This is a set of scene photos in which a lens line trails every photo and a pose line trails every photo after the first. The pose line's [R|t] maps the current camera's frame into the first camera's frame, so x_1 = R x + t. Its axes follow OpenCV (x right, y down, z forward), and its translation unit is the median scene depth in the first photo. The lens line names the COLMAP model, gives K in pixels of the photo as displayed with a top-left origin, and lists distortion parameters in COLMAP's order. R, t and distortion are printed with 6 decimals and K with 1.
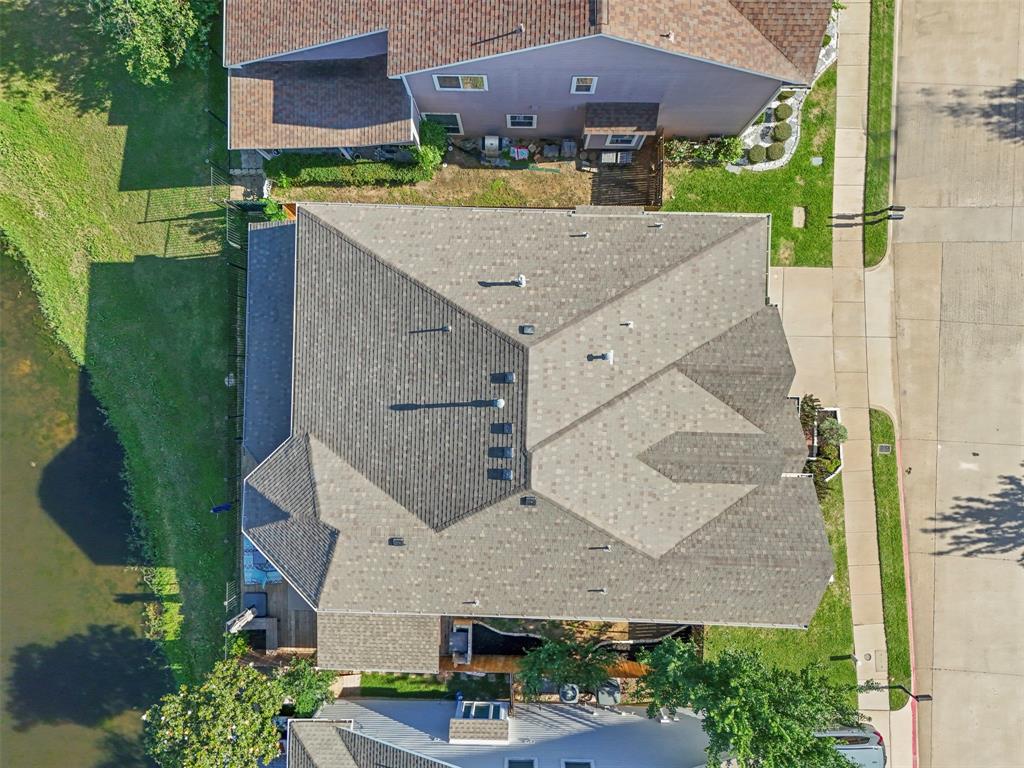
lens RADIAL K [[758.3, 0, 509.5], [0, 758.3, 382.7], [0, 0, 1]] dist [0.046497, -0.021941]
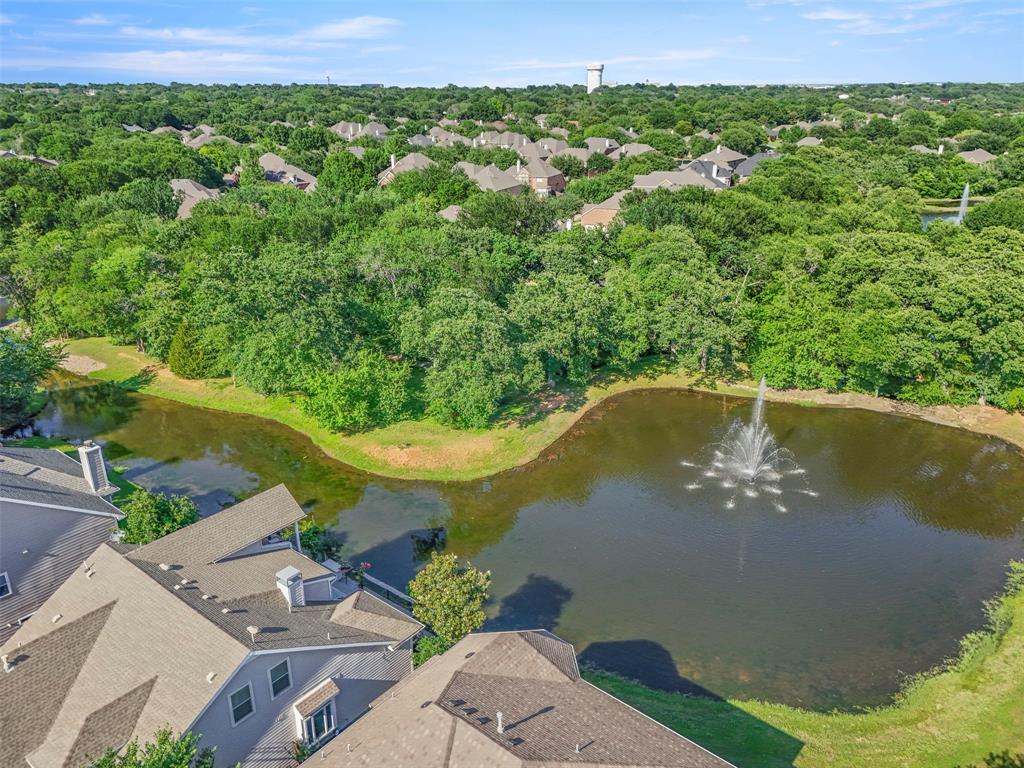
lens RADIAL K [[758.3, 0, 514.0], [0, 758.3, 389.0], [0, 0, 1]] dist [0.046497, -0.021941]
pose [[-0.613915, 0.309458, -0.726184, 0.487588], [-0.789225, -0.222896, 0.572224, -0.398964], [0.015215, 0.924420, 0.381071, 0.014636]]
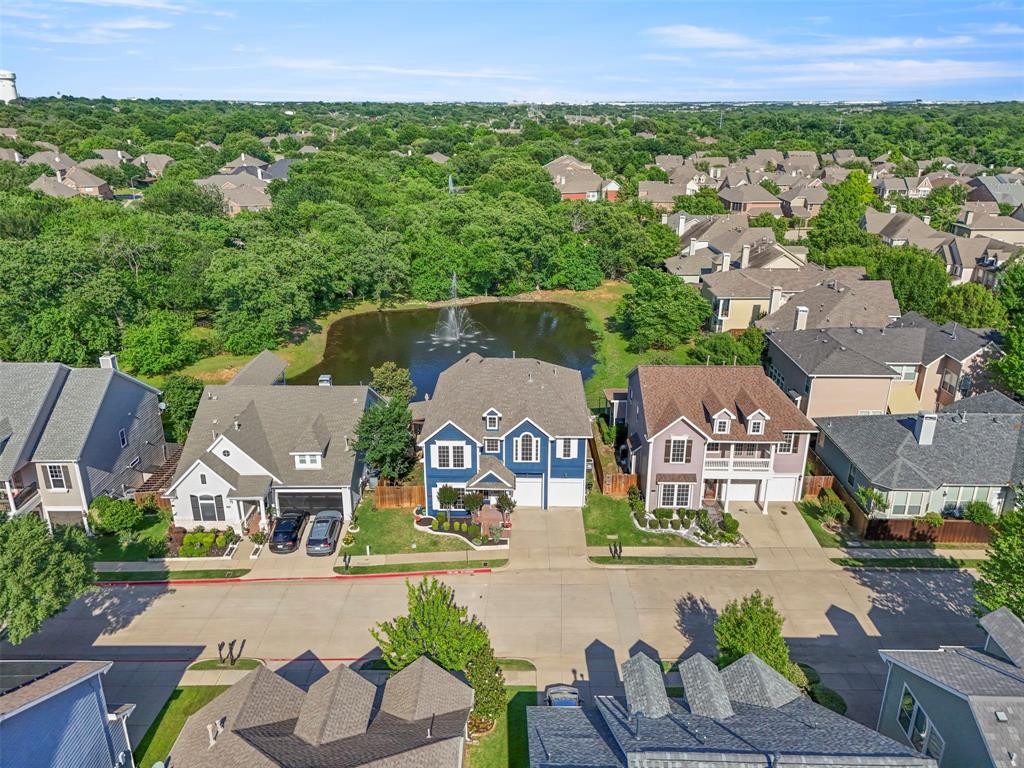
lens RADIAL K [[758.3, 0, 508.8], [0, 758.3, 382.4], [0, 0, 1]] dist [0.046497, -0.021941]
pose [[0.007825, 0.361775, -0.932232, 1.938582], [-0.999969, 0.001724, -0.007725, 0.045071], [-0.001187, 0.932264, 0.361777, -0.005053]]
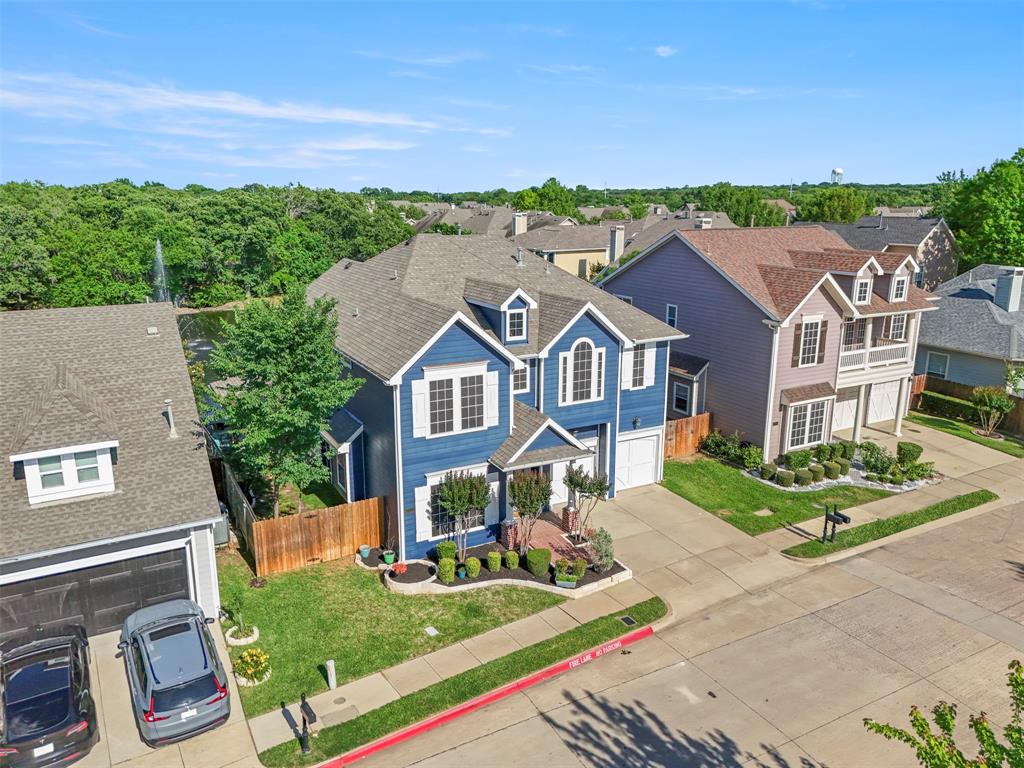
lens RADIAL K [[758.3, 0, 514.0], [0, 758.3, 379.8], [0, 0, 1]] dist [0.046497, -0.021941]
pose [[0.503199, 0.224443, -0.834516, 0.981761], [-0.864076, 0.116403, -0.489717, 0.504466], [-0.012773, 0.967510, 0.252510, 0.598589]]
